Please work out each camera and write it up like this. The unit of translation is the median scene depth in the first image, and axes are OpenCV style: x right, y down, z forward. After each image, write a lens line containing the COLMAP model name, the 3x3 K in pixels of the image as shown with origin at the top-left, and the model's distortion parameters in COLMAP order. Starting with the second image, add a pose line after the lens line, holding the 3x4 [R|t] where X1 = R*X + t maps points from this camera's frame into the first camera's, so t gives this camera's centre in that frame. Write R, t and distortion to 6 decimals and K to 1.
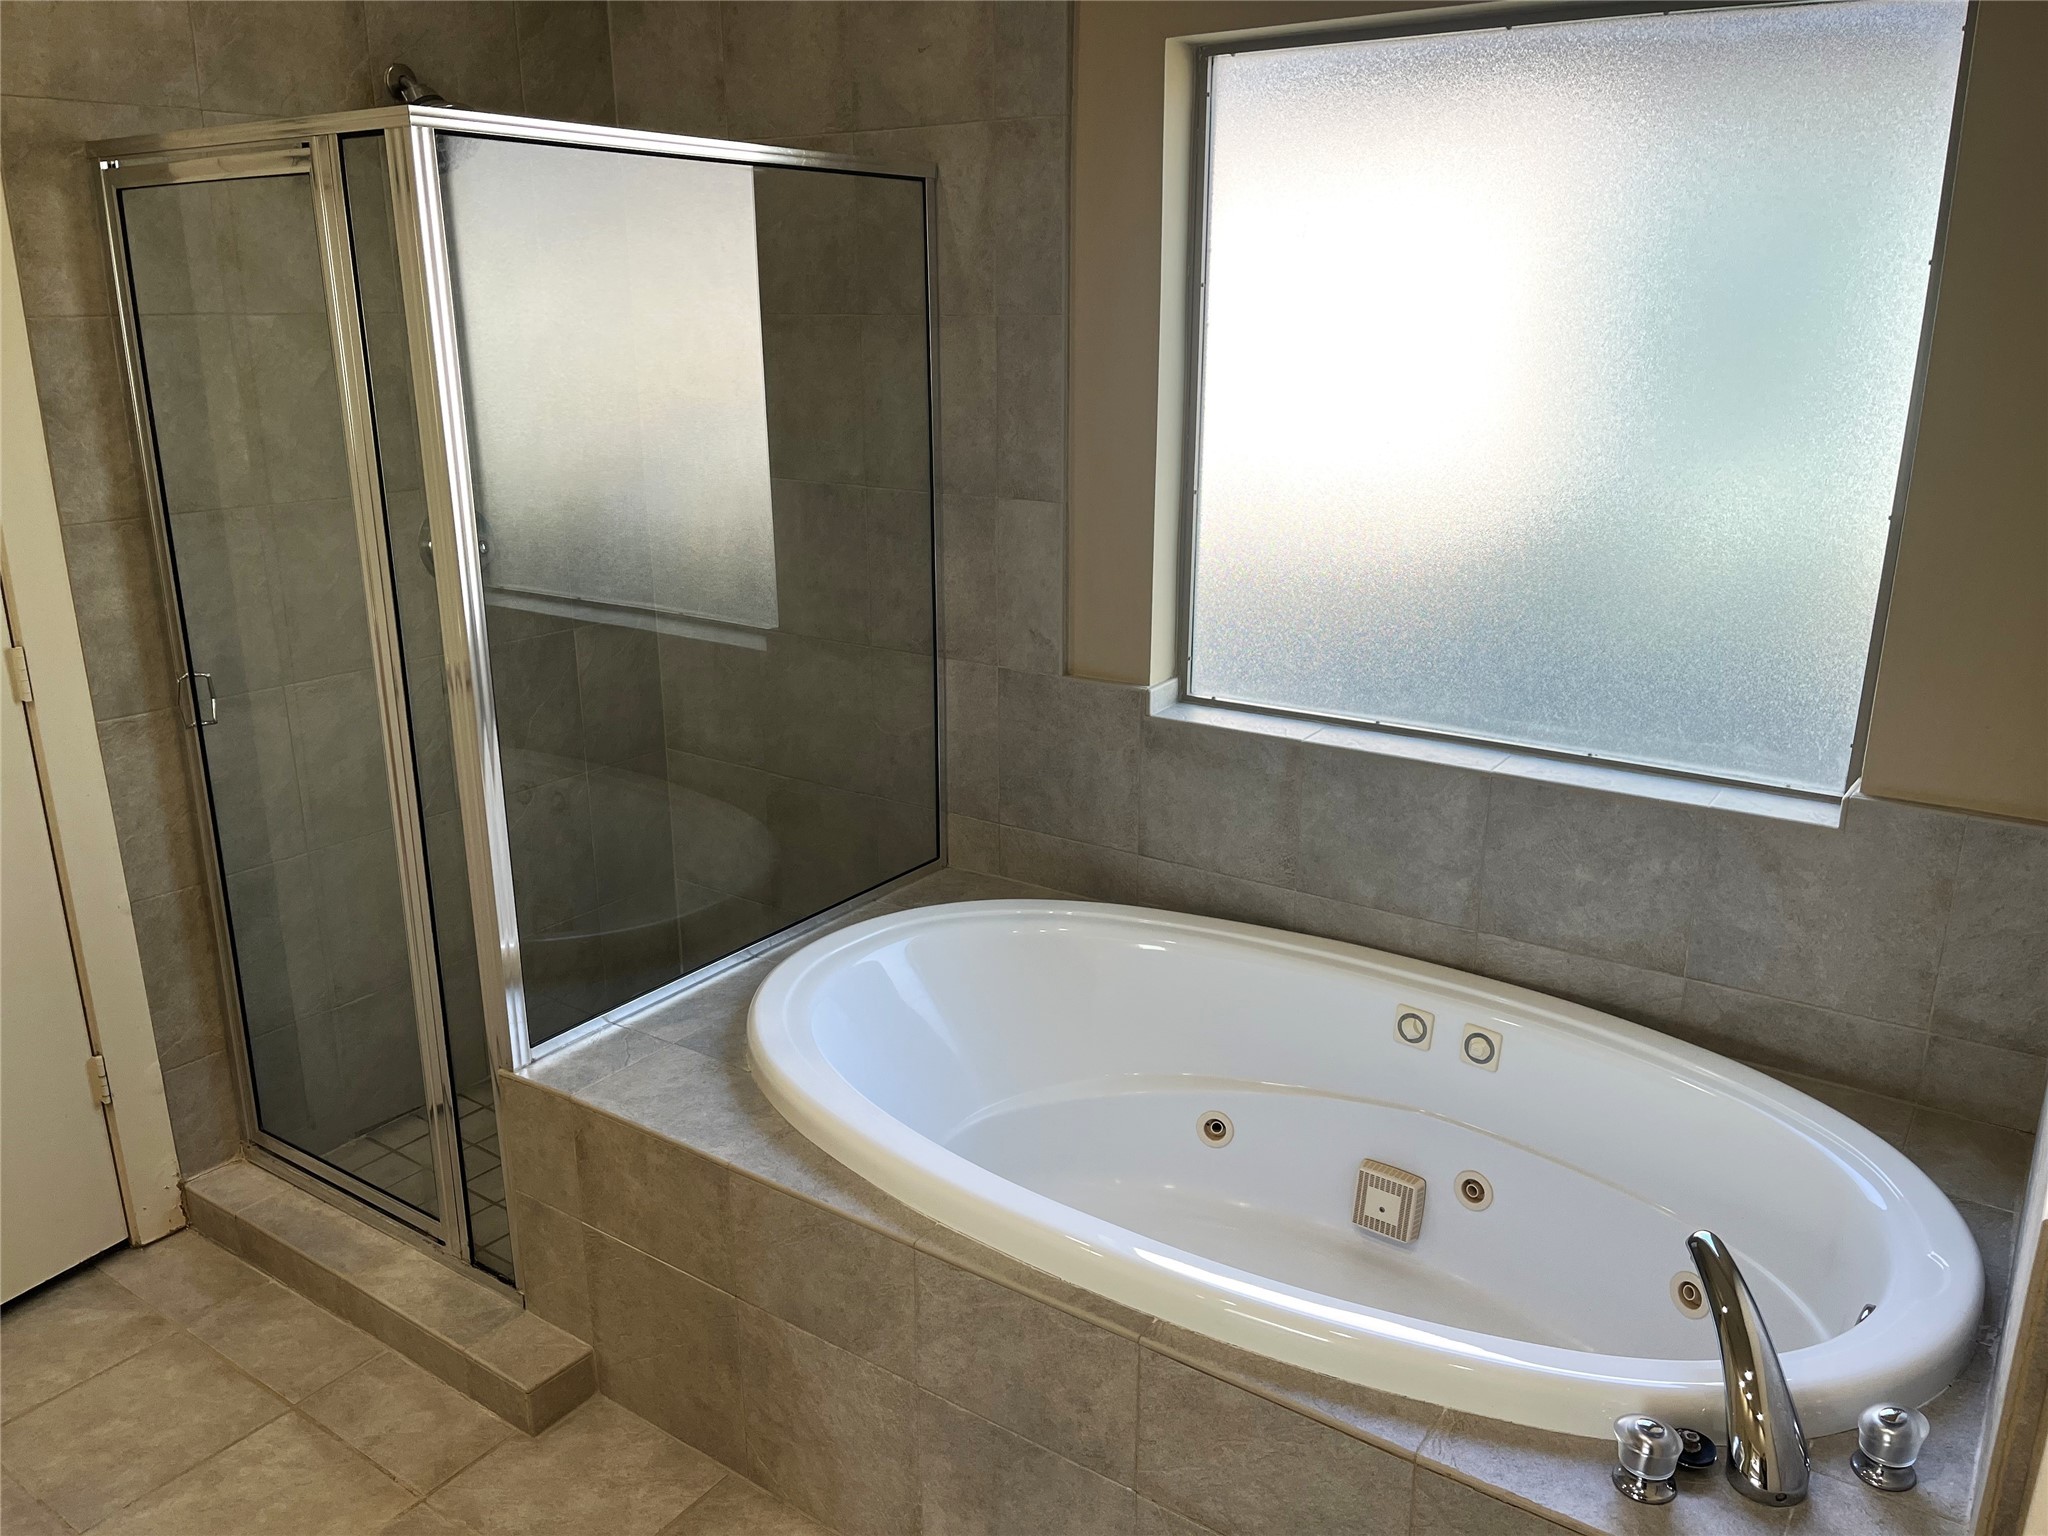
lens RADIAL K [[1512.3, 0, 1024.0], [0, 1512.3, 768.0], [0, 0, 1]] dist [0.066321, -0.096033]
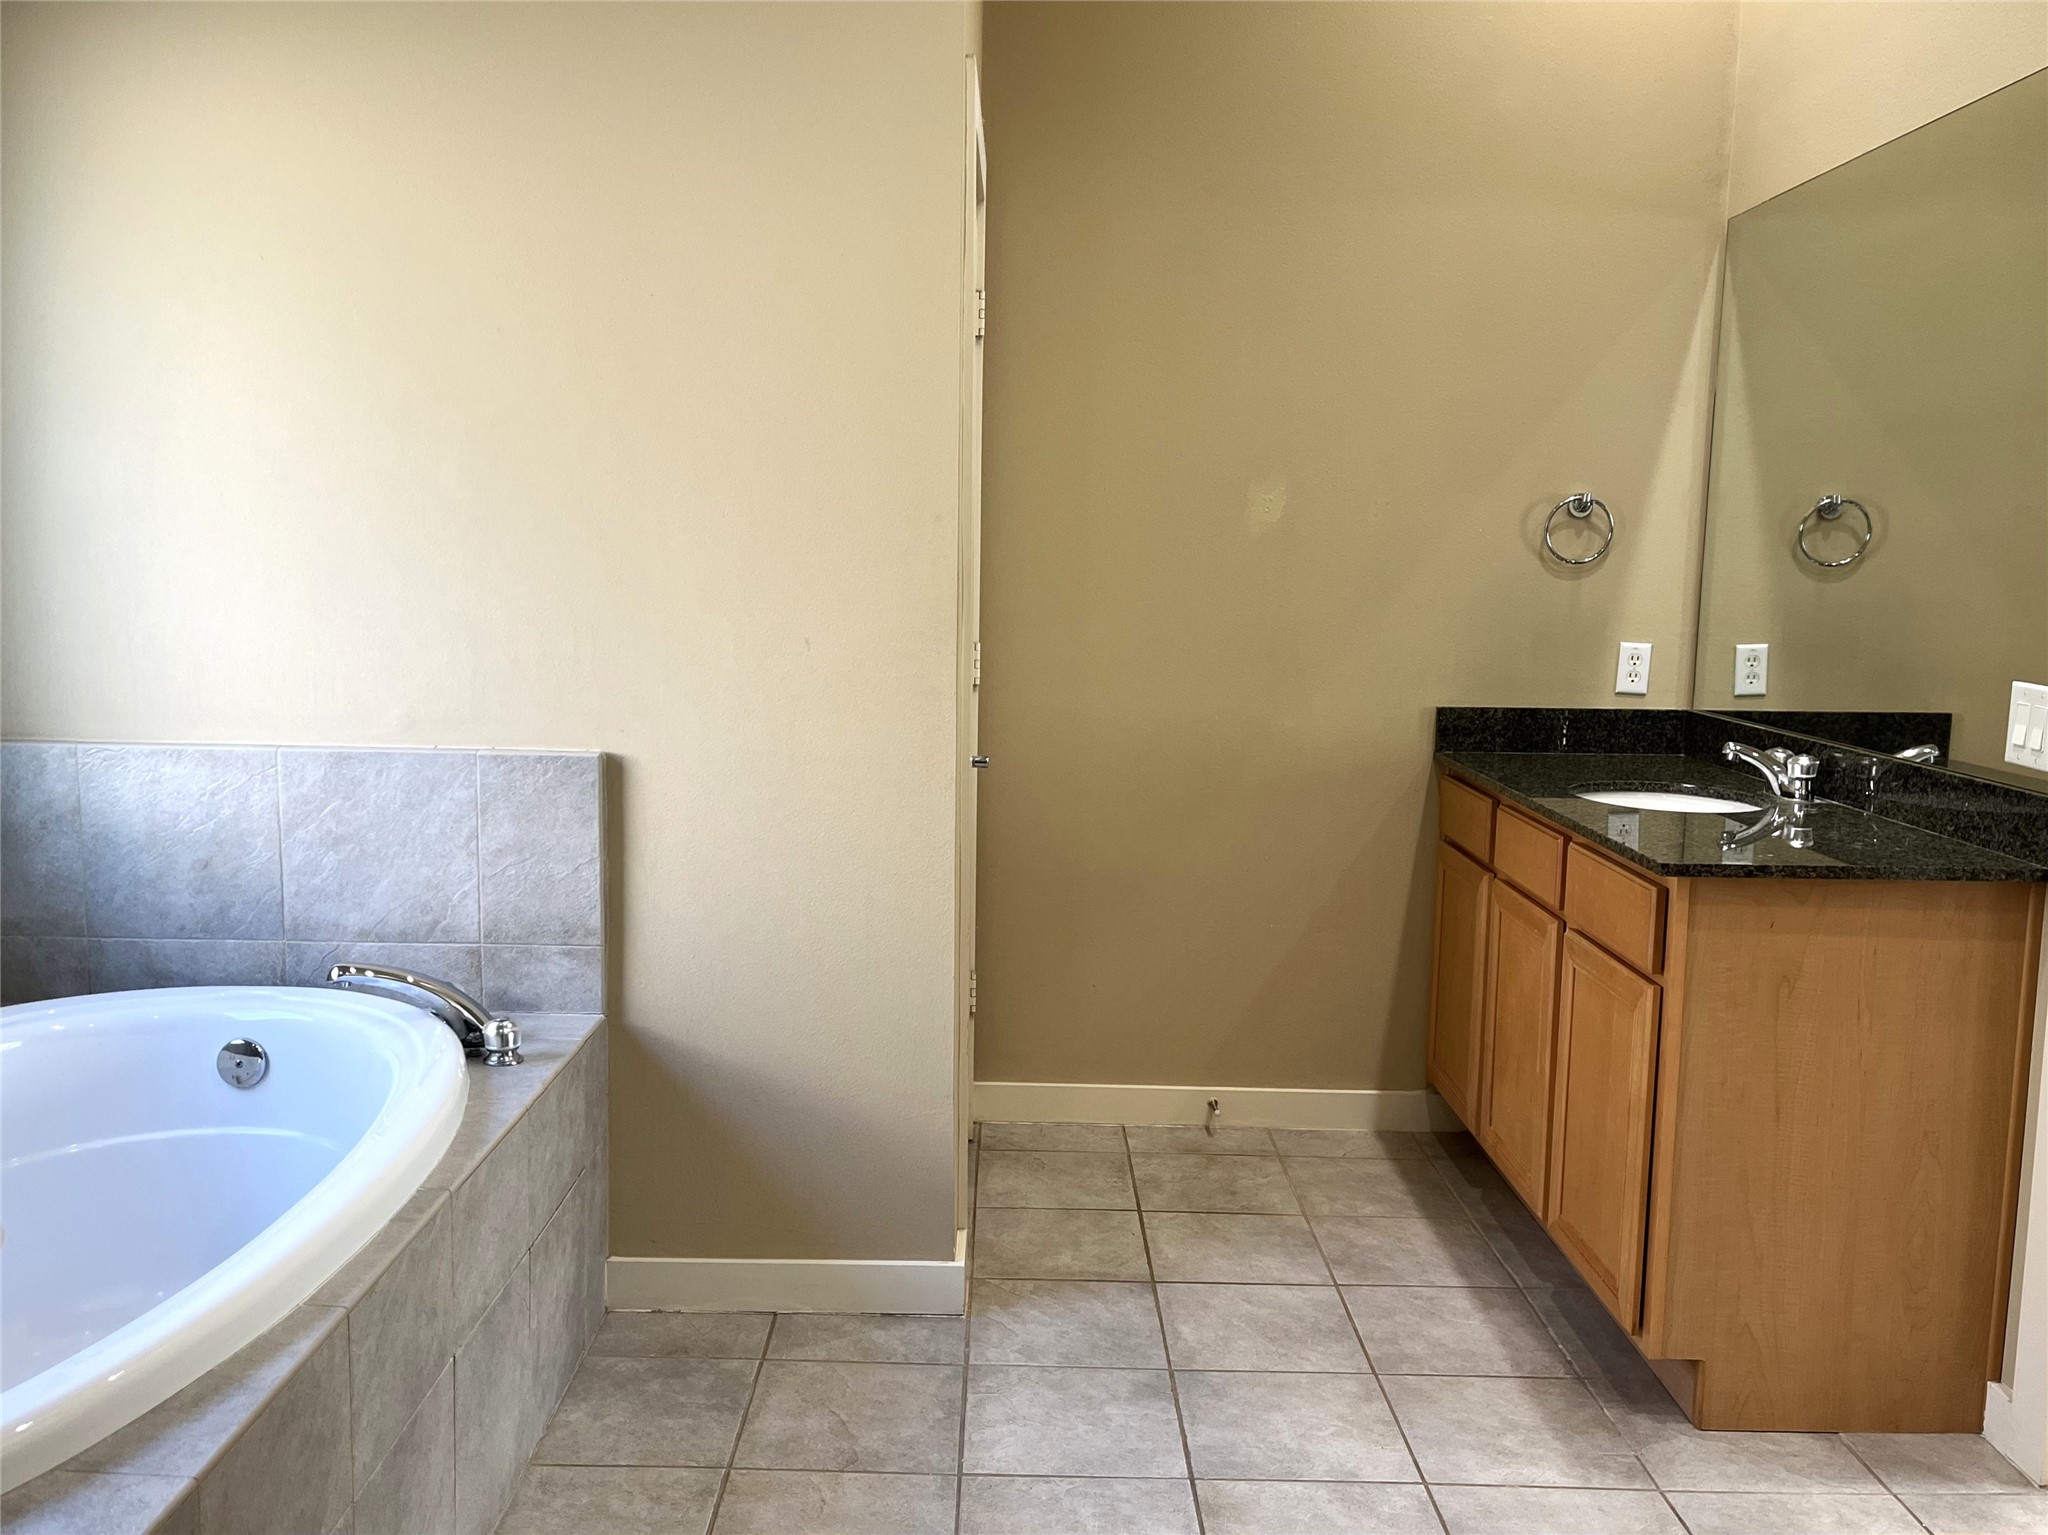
lens RADIAL K [[1574.8, 0, 1036.1], [0, 1574.8, 774.7], [0, 0, 1]] dist [0.108845, -0.121284]
pose [[-0.579922, -0.116995, 0.806227, -0.790577], [0.215338, 0.932423, 0.290201, -0.111633], [-0.785697, 0.341906, -0.515539, 0.859688]]
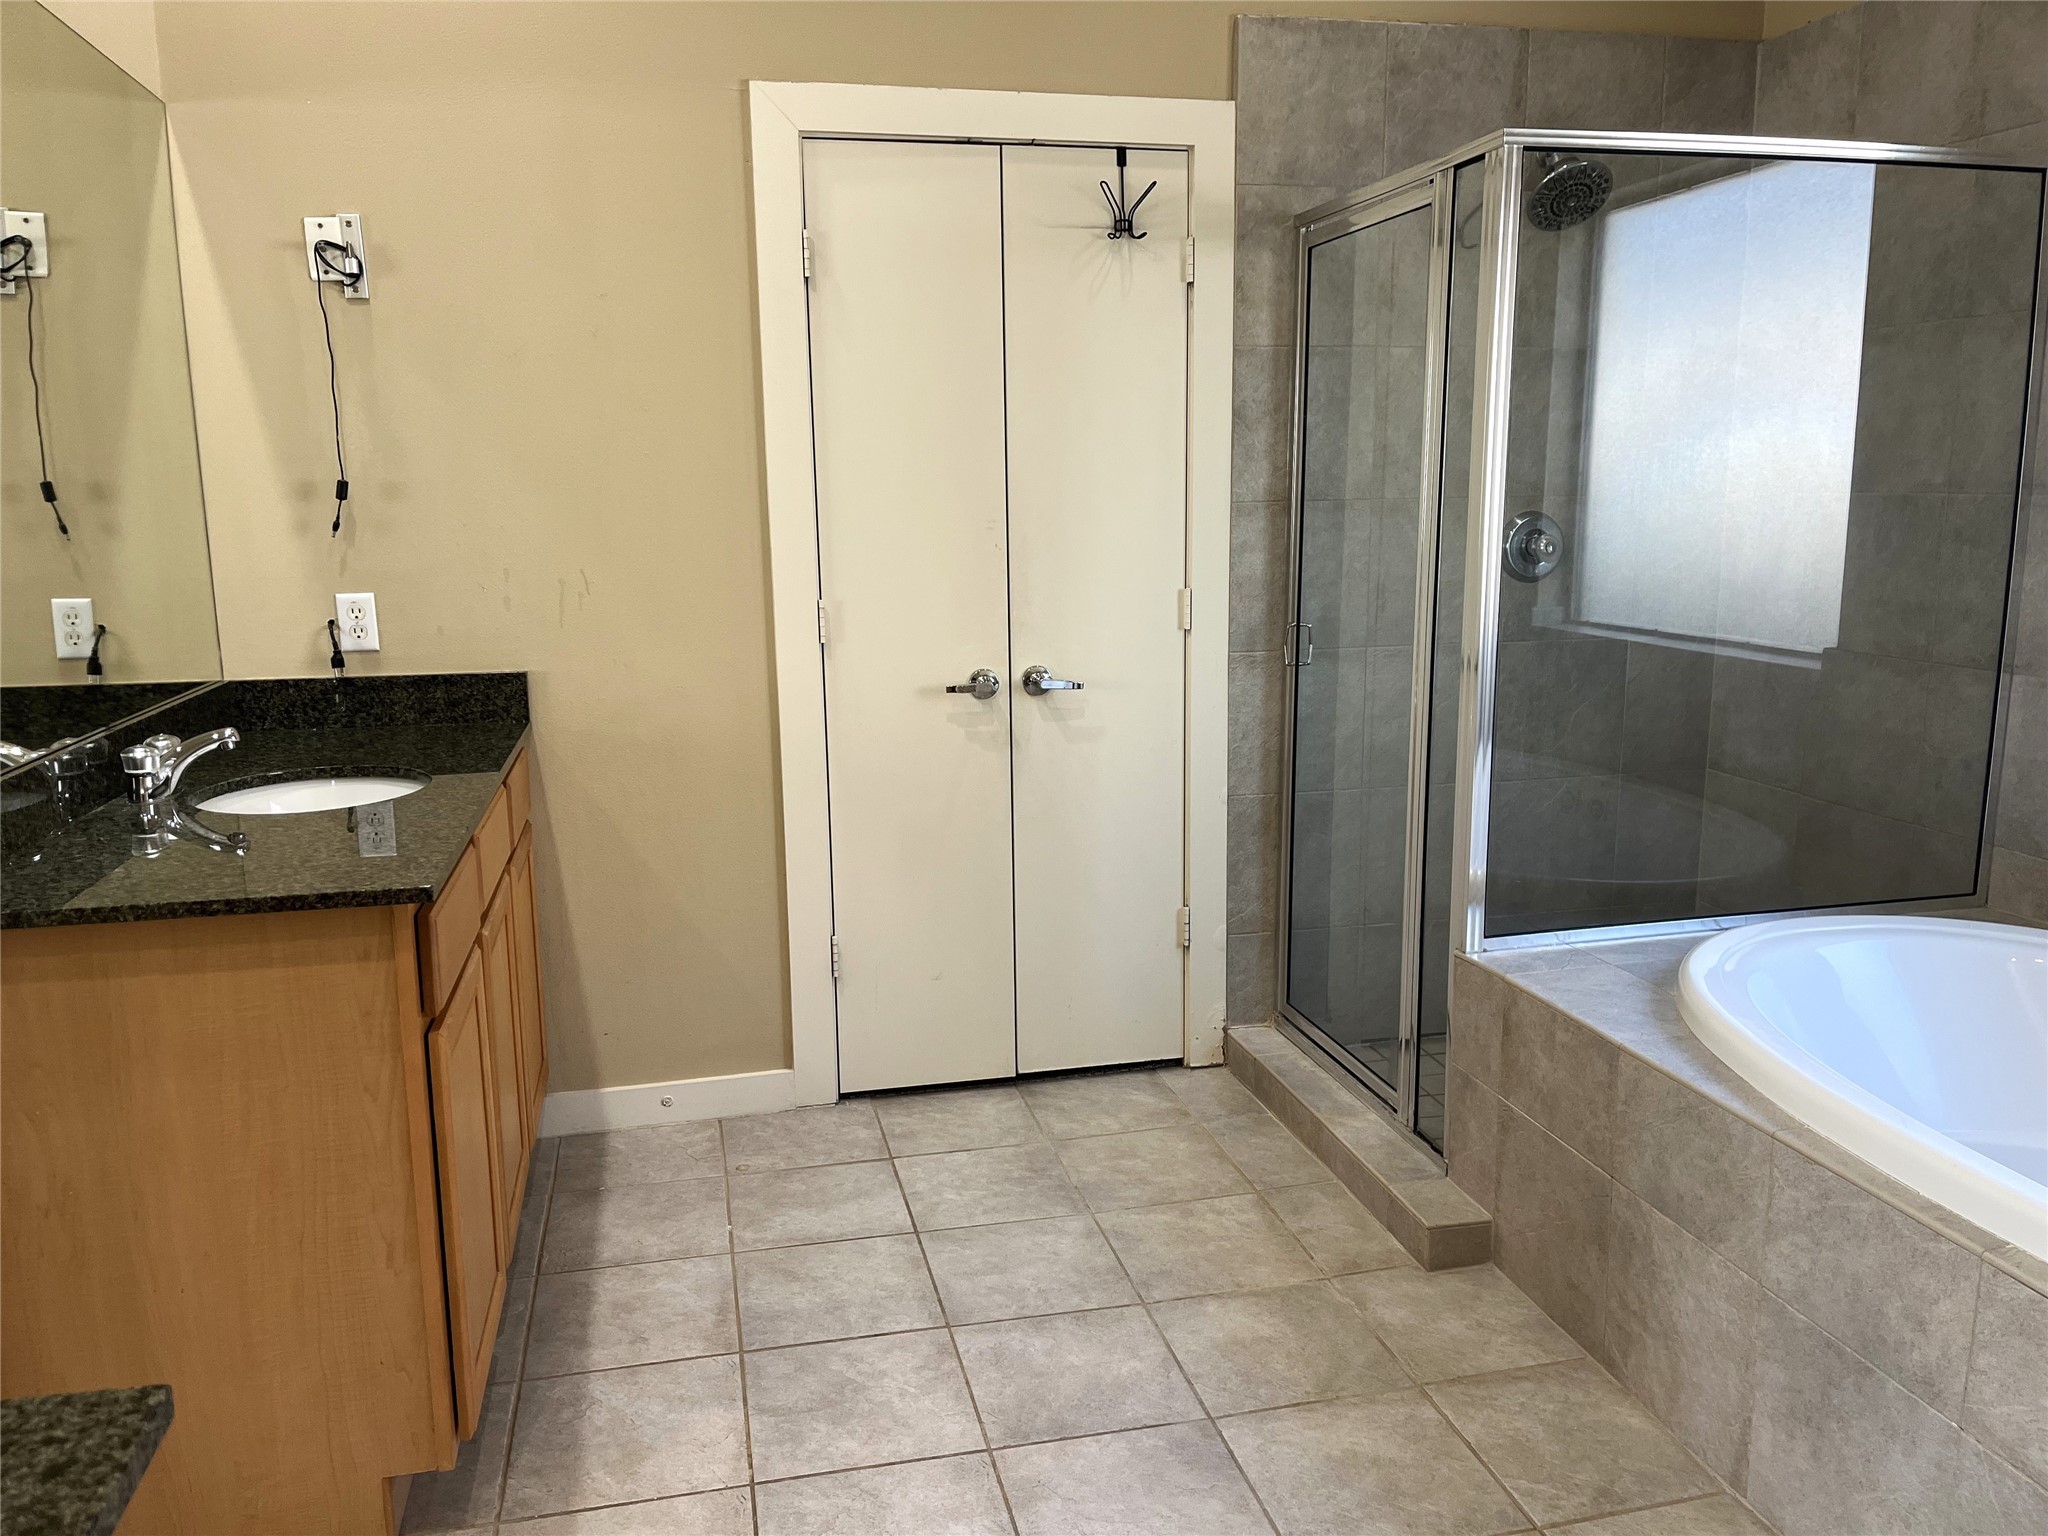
lens RADIAL K [[1539.9, 0, 1048.2], [0, 1539.9, 777.3], [0, 0, 1]] dist [0.068419, -0.109666]
pose [[0.746539, 0.113590, -0.655573, 0.176822], [-0.181497, 0.982717, -0.036408, 0.167325], [0.640108, 0.146164, 0.754253, -0.096044]]
